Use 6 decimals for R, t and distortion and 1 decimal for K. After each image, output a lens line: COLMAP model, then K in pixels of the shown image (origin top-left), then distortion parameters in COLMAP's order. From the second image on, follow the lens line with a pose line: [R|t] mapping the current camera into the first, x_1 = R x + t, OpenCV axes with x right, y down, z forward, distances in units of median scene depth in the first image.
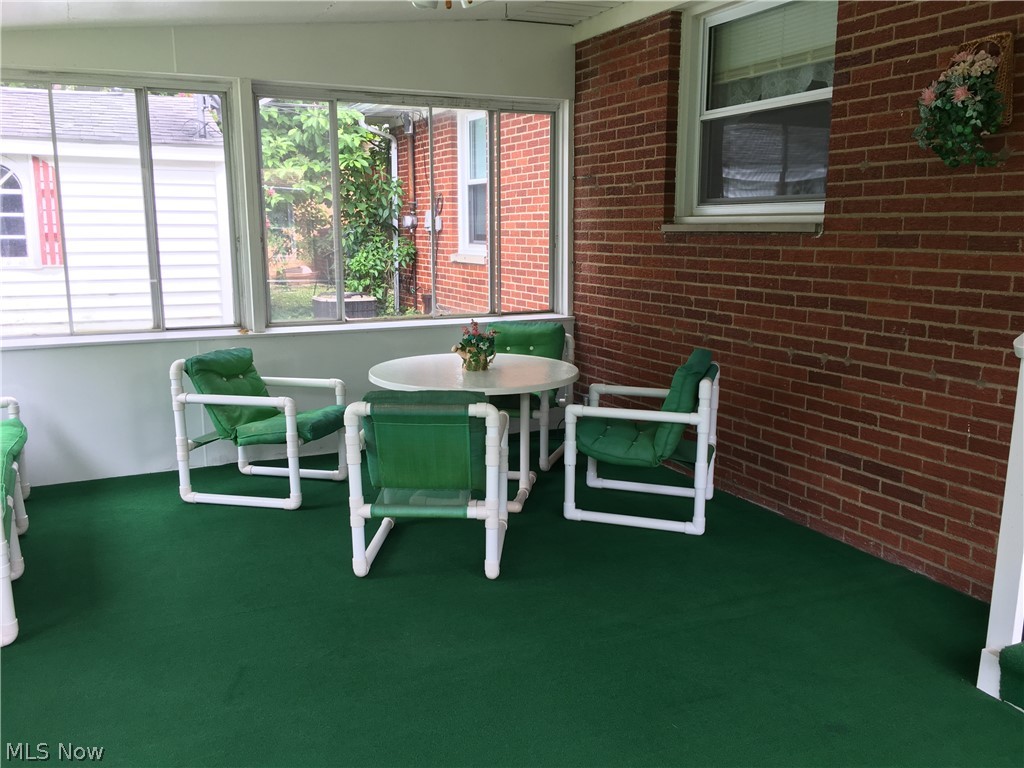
lens RADIAL K [[876.5, 0, 508.2], [0, 876.5, 383.3], [0, 0, 1]] dist [0.082974, -0.104583]
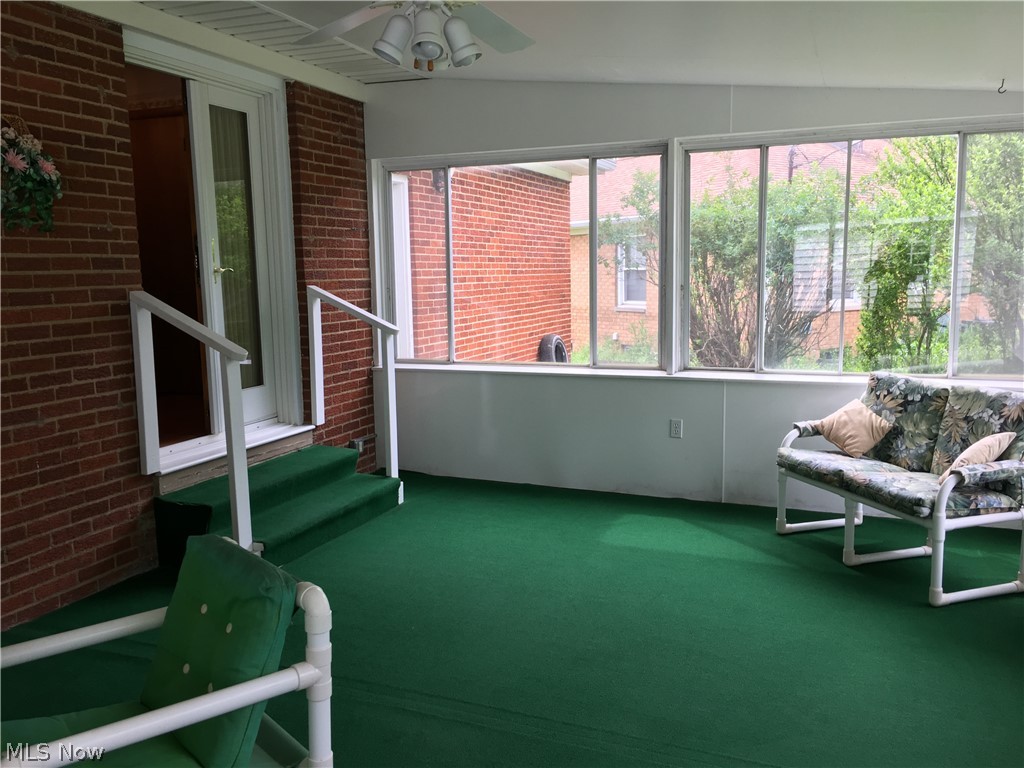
lens RADIAL K [[876.5, 0, 508.2], [0, 876.5, 383.3], [0, 0, 1]] dist [0.082974, -0.104583]
pose [[-0.677119, -0.079864, 0.731527, -0.708785], [0.154167, 0.956637, 0.247140, -0.239714], [-0.719544, 0.280120, -0.635444, 1.309784]]
